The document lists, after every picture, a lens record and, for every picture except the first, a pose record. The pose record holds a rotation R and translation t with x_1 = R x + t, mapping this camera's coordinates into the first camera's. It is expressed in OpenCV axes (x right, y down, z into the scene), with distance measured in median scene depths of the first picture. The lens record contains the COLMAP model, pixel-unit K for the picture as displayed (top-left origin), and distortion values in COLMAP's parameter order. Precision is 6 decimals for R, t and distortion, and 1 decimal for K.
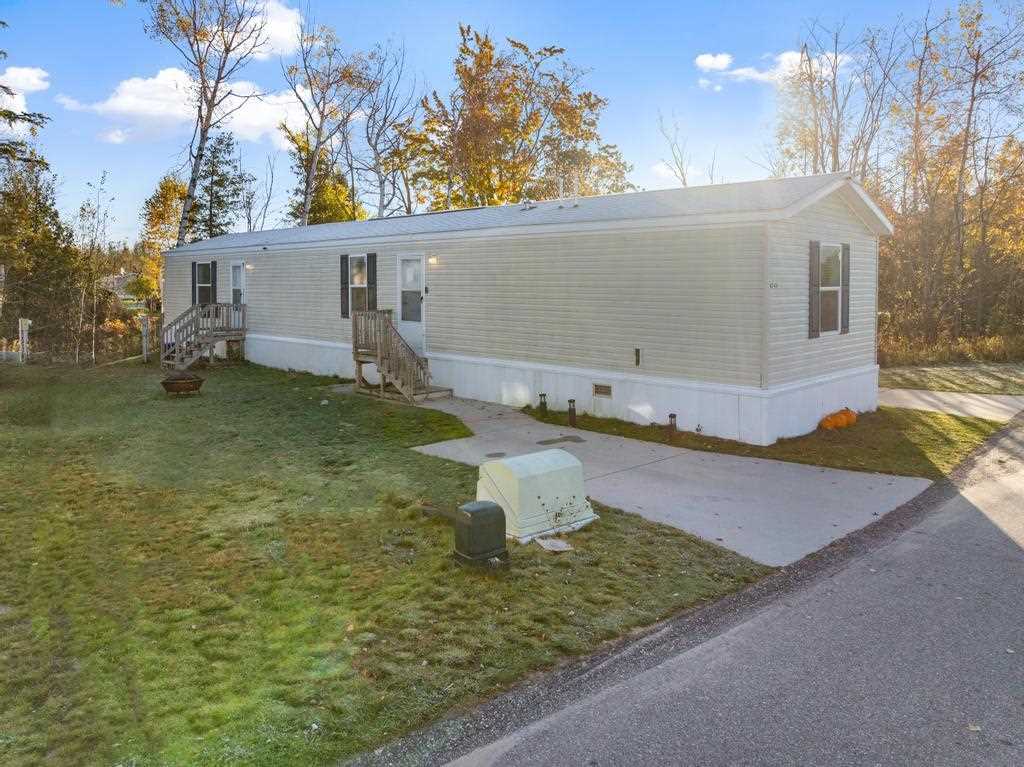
lens RADIAL K [[1093.9, 0, 512.0], [0, 1093.9, 383.5], [0, 0, 1]] dist [-0.056123, 0.000784]
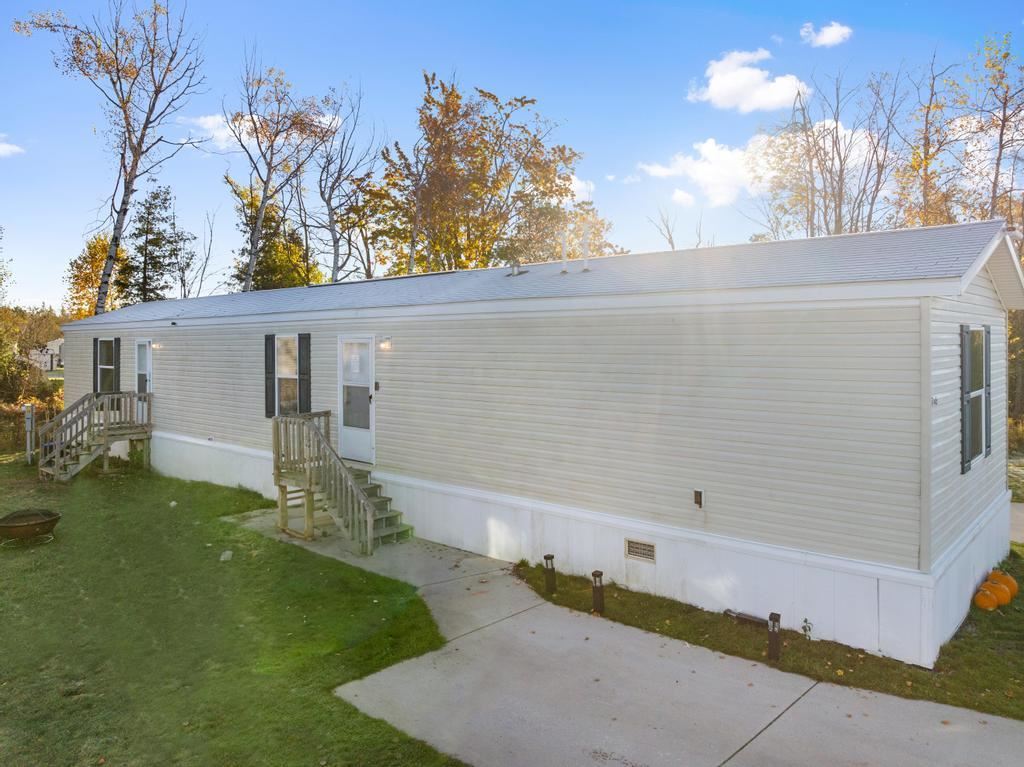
lens RADIAL K [[1093.9, 0, 512.0], [0, 1093.9, 383.5], [0, 0, 1]] dist [-0.056123, 0.000784]
pose [[0.999489, -0.005292, 0.031515, -0.004432], [0.006983, 0.998528, -0.053794, -0.018011], [-0.031184, 0.053986, 0.998055, 0.104030]]
